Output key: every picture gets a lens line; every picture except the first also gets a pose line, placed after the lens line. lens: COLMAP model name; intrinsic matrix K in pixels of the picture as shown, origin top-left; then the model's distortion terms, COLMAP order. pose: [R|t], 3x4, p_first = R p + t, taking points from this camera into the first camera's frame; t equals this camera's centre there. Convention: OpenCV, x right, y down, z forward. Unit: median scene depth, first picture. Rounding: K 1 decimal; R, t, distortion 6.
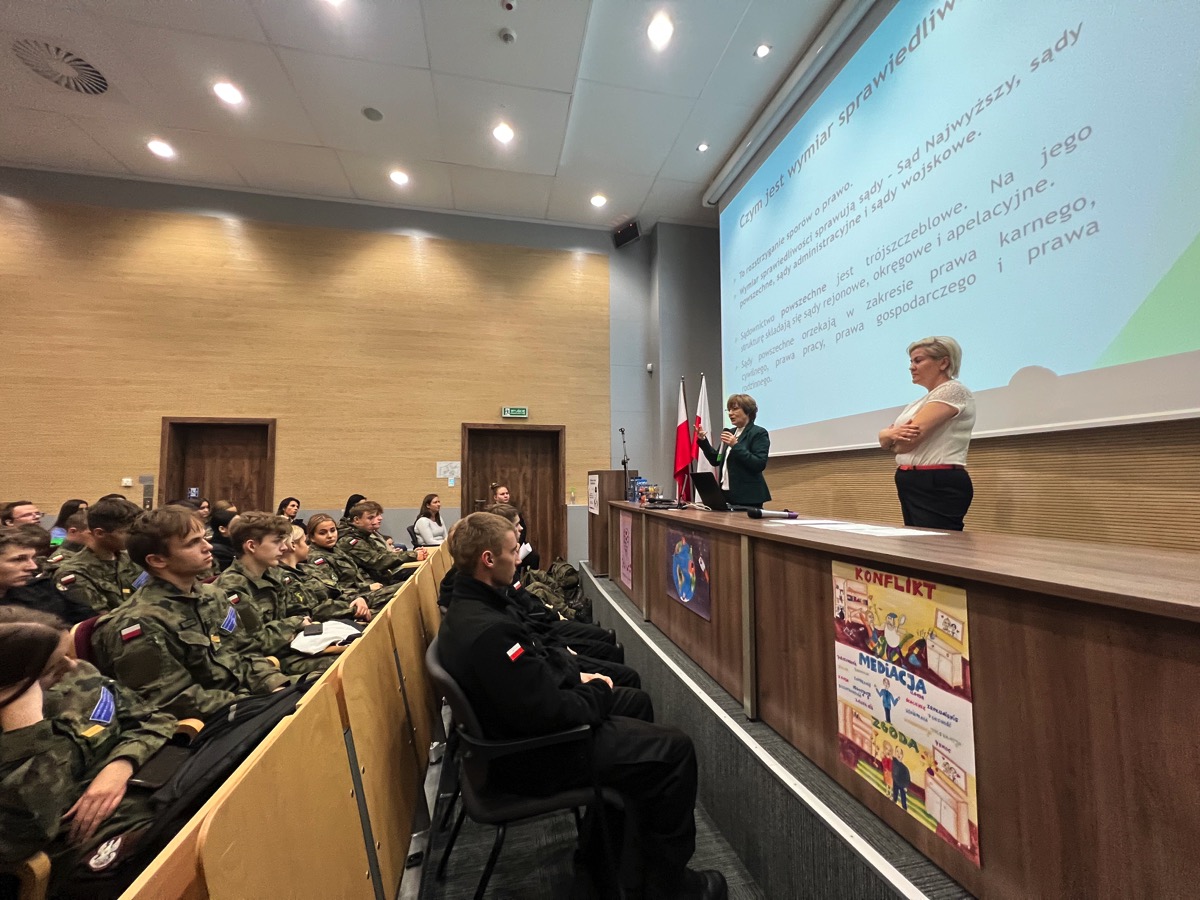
lens RADIAL K [[477.3, 0, 600.0], [0, 477.3, 450.0], [0, 0, 1]] dist [-0.003252, 0.000200]
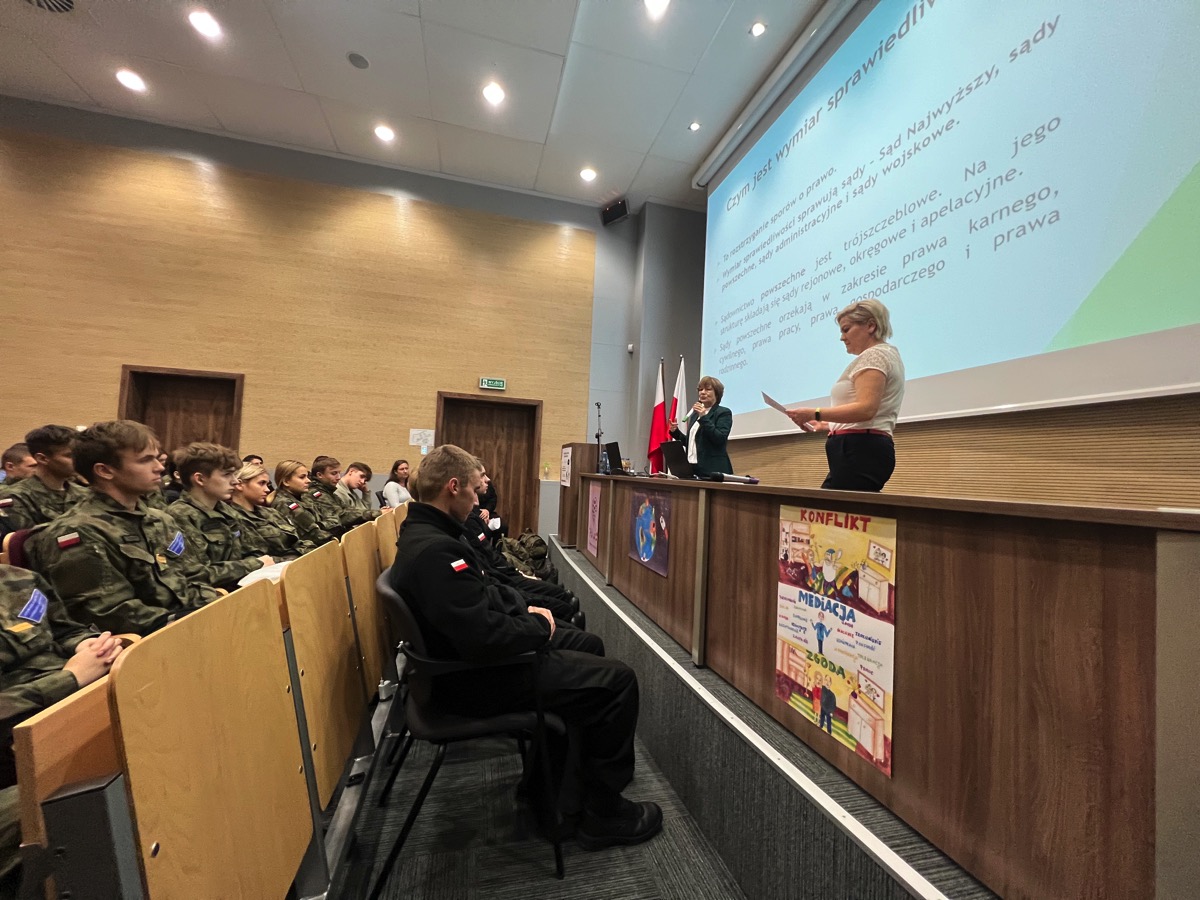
lens RADIAL K [[477.3, 0, 600.0], [0, 477.3, 450.0], [0, 0, 1]] dist [-0.003252, 0.000200]
pose [[0.997618, 0.054650, 0.042095, 0.028955], [-0.055558, 0.998241, 0.020697, 0.070035], [-0.040890, -0.022987, 0.998899, -0.008081]]
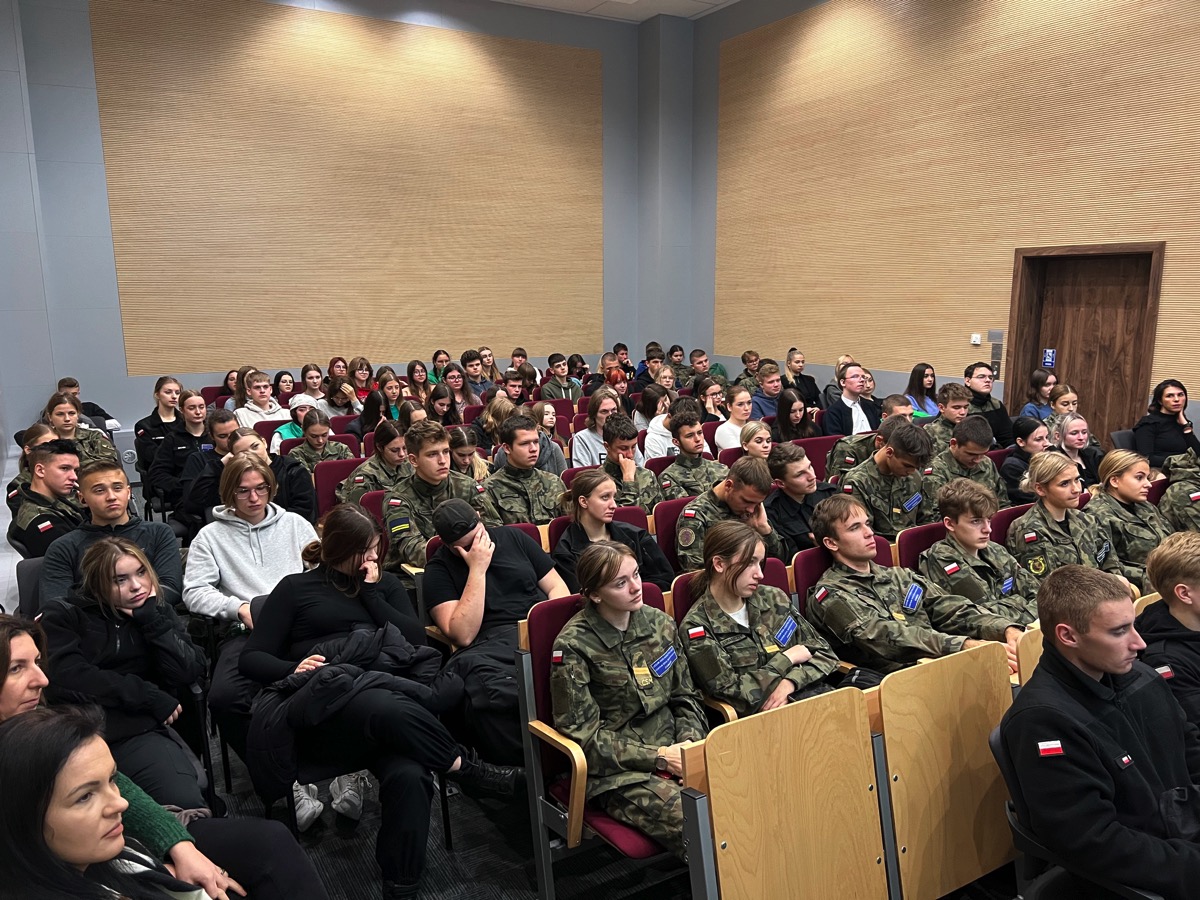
lens RADIAL K [[900.9, 0, 600.0], [0, 900.9, 450.0], [0, 0, 1]] dist [0.050086, -0.056240]
pose [[0.310315, 0.177755, -0.933867, 0.510258], [0.062207, 0.976460, 0.206533, -0.230184], [0.948596, -0.122183, 0.291952, -0.054839]]
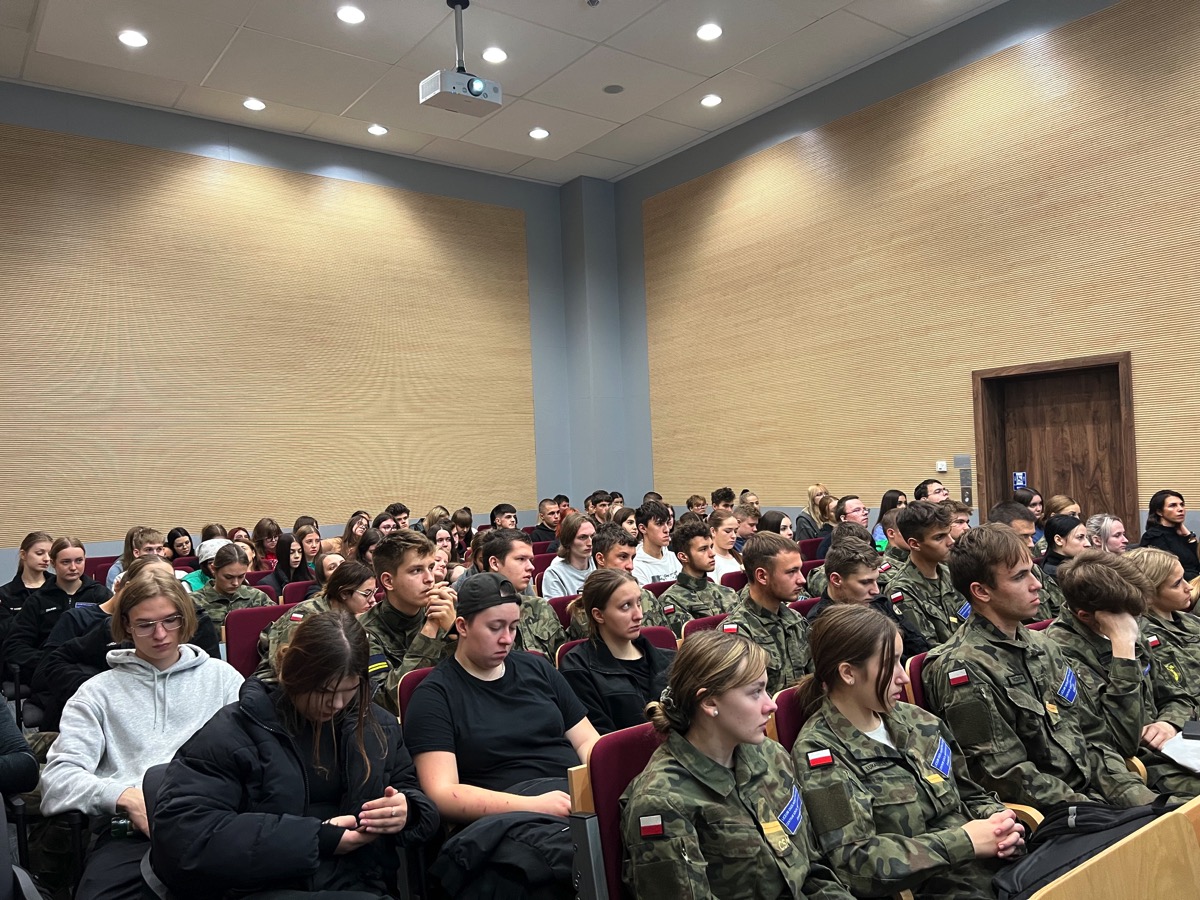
lens RADIAL K [[899.2, 0, 600.0], [0, 899.2, 450.0], [0, 0, 1]] dist [0.014730, -0.000916]
pose [[0.413078, -0.028177, -0.910260, 0.121074], [0.094243, 0.995477, 0.011953, -0.053874], [0.905806, -0.090724, 0.413865, -0.111117]]
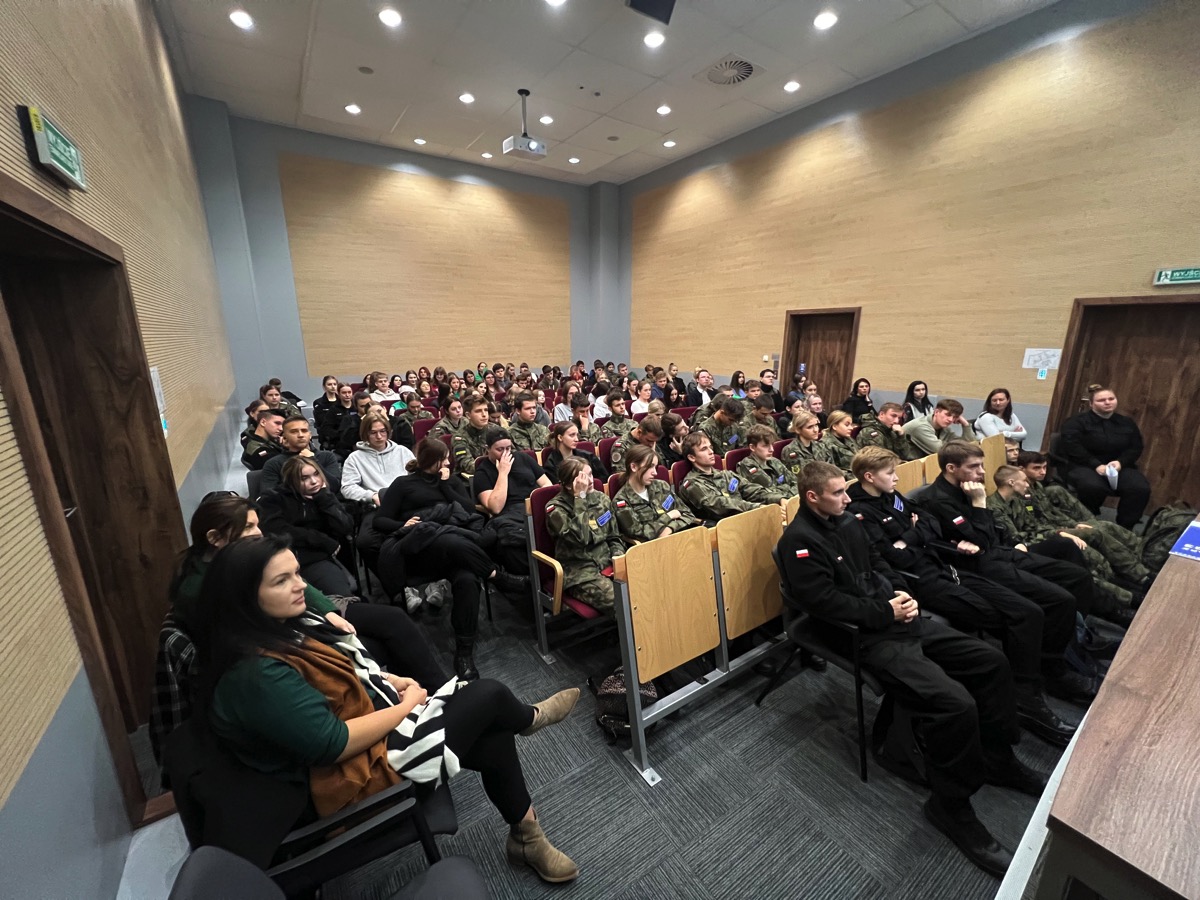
lens RADIAL K [[477.3, 0, 600.0], [0, 477.3, 450.0], [0, 0, 1]] dist [-0.003252, 0.000200]
pose [[0.369092, 0.227729, -0.901061, 0.494541], [0.052127, 0.962917, 0.264714, -0.178940], [0.927930, -0.144673, 0.343534, -0.050976]]
